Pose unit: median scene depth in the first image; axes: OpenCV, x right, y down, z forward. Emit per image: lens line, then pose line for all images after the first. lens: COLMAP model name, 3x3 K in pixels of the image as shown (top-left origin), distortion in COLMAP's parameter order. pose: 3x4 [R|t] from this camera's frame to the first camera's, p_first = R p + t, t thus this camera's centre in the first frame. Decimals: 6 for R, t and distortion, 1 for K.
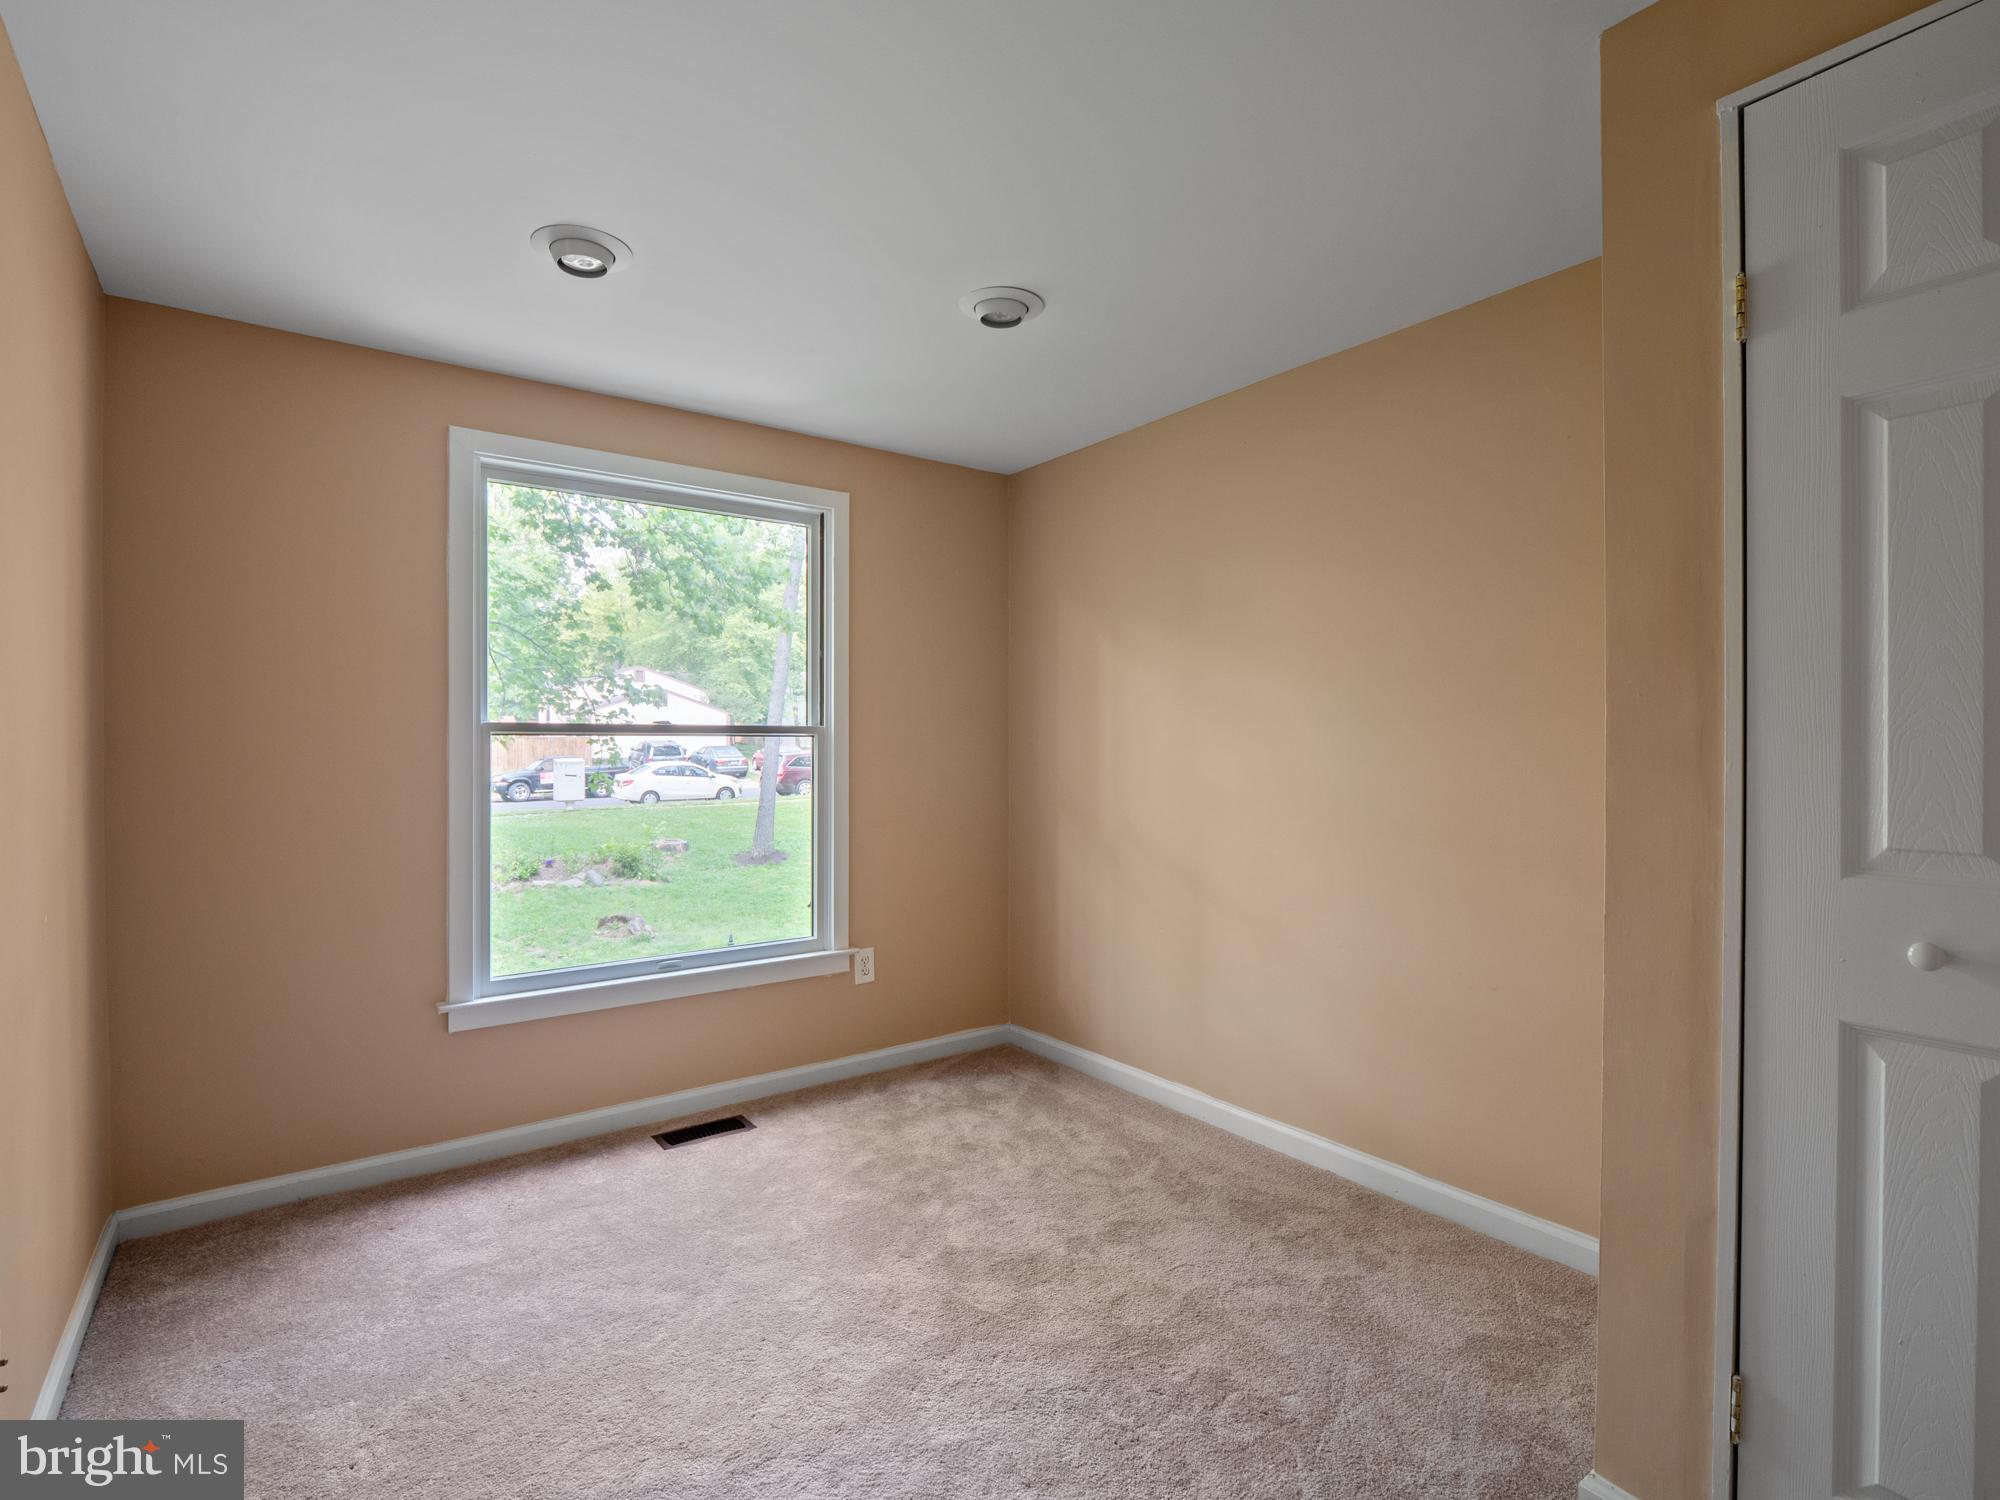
lens RADIAL K [[990.8, 0, 989.6], [0, 990.8, 742.0], [0, 0, 1]] dist [0.000977, -0.008744]
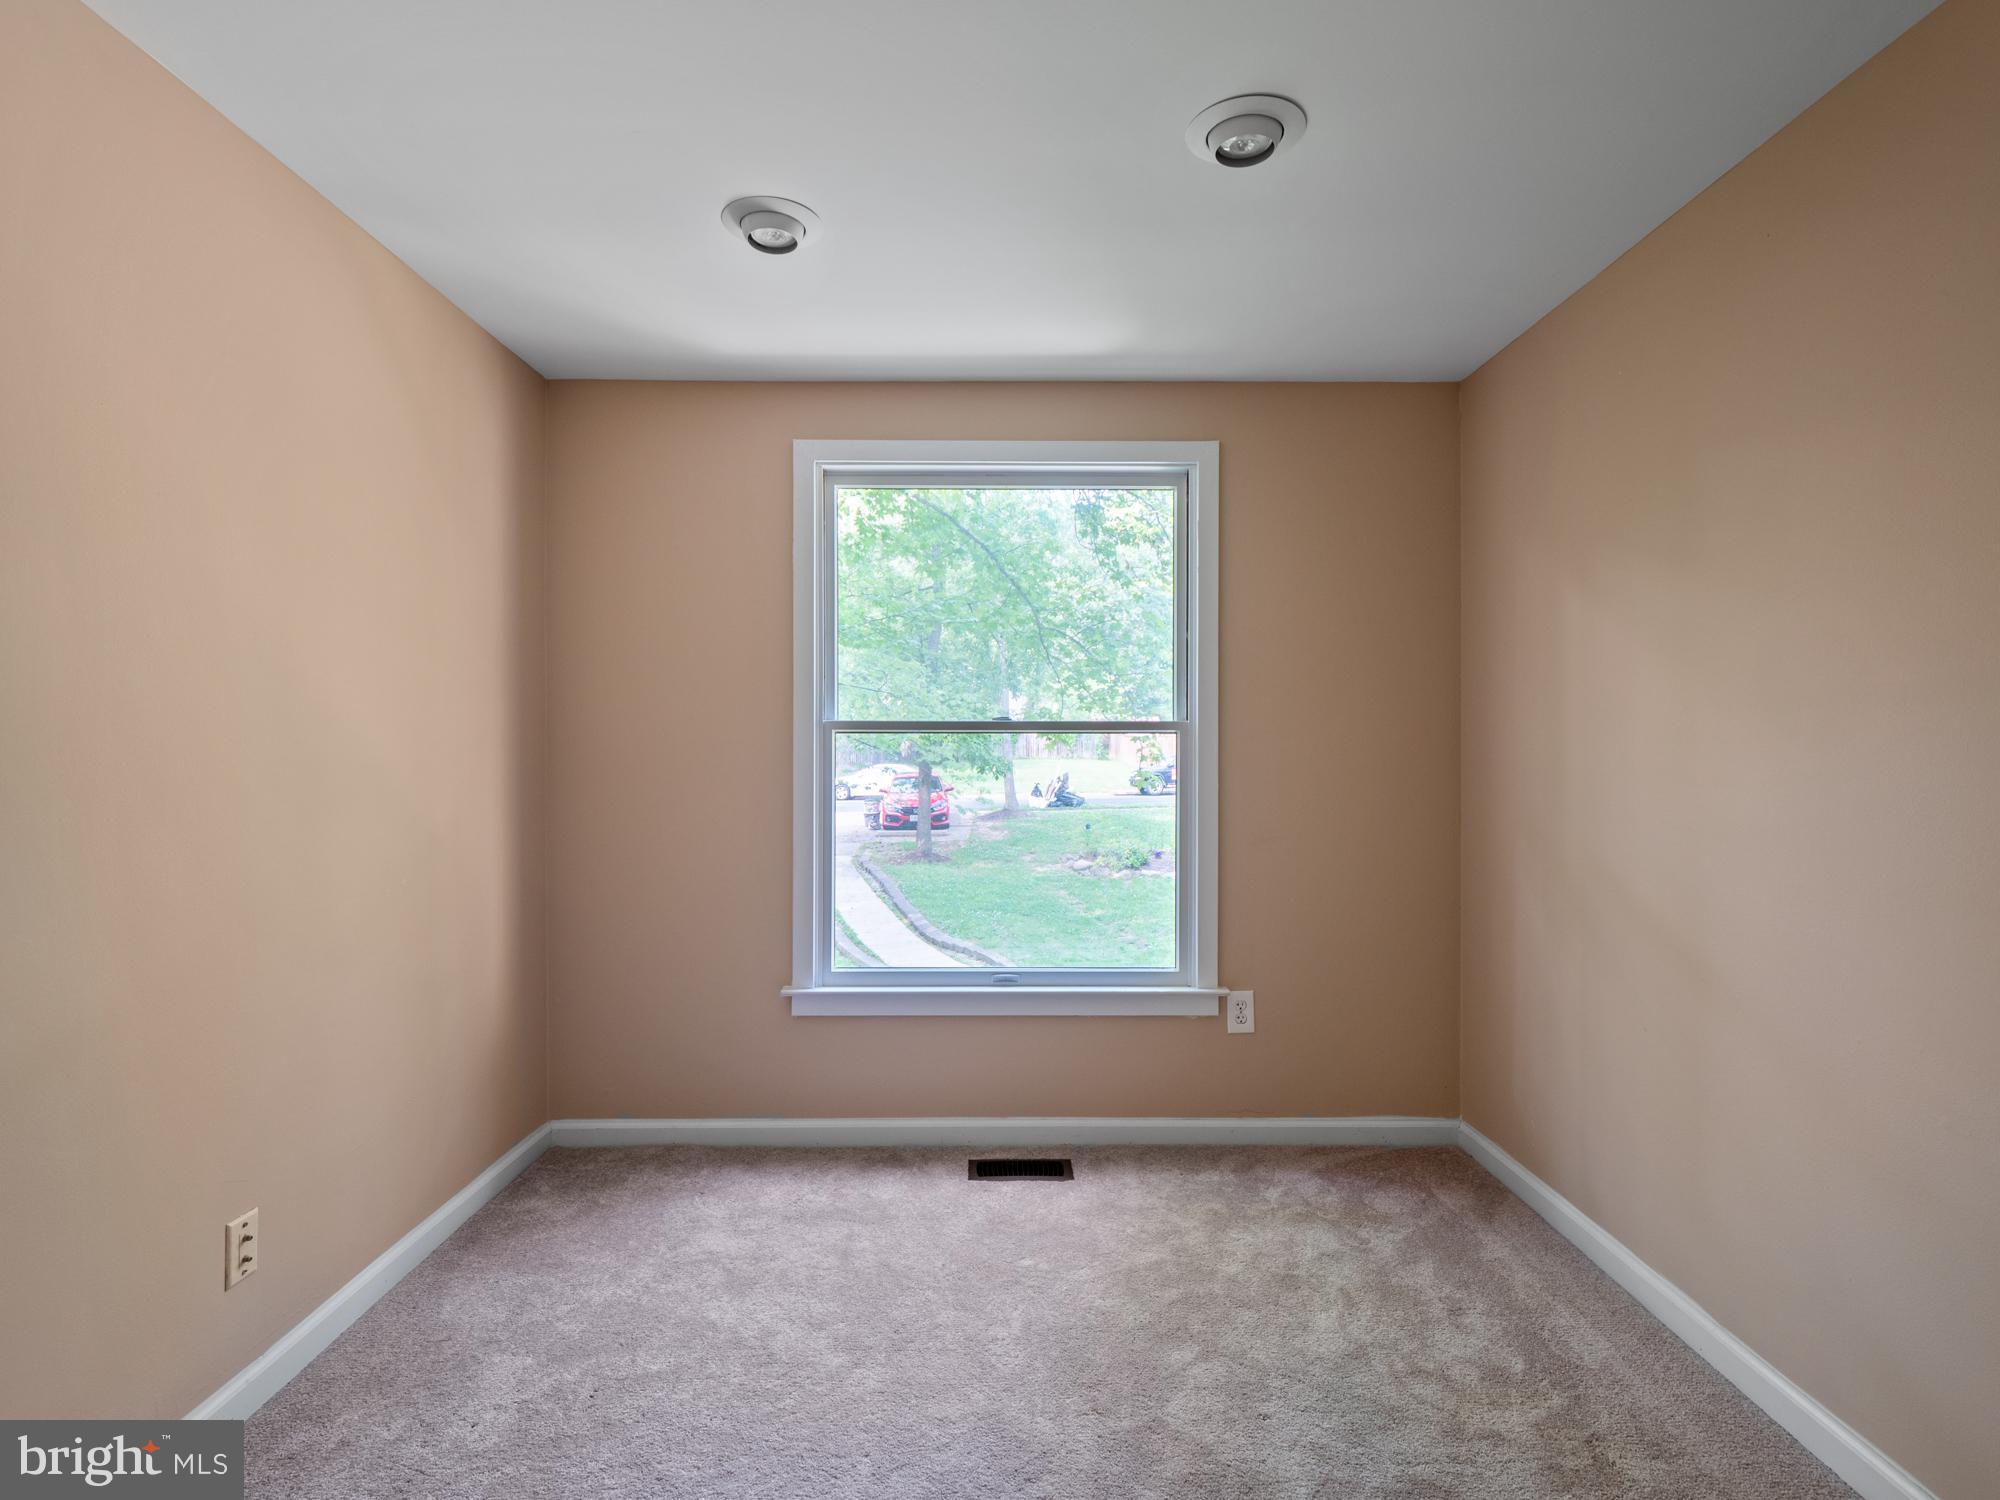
lens RADIAL K [[990.8, 0, 1004.8], [0, 990.8, 732.2], [0, 0, 1]] dist [0.000977, -0.008744]
pose [[0.810498, -0.002698, -0.585736, 0.241484], [-0.002039, 0.999970, -0.007427, -0.000015], [0.585738, 0.007215, 0.810468, 0.263642]]
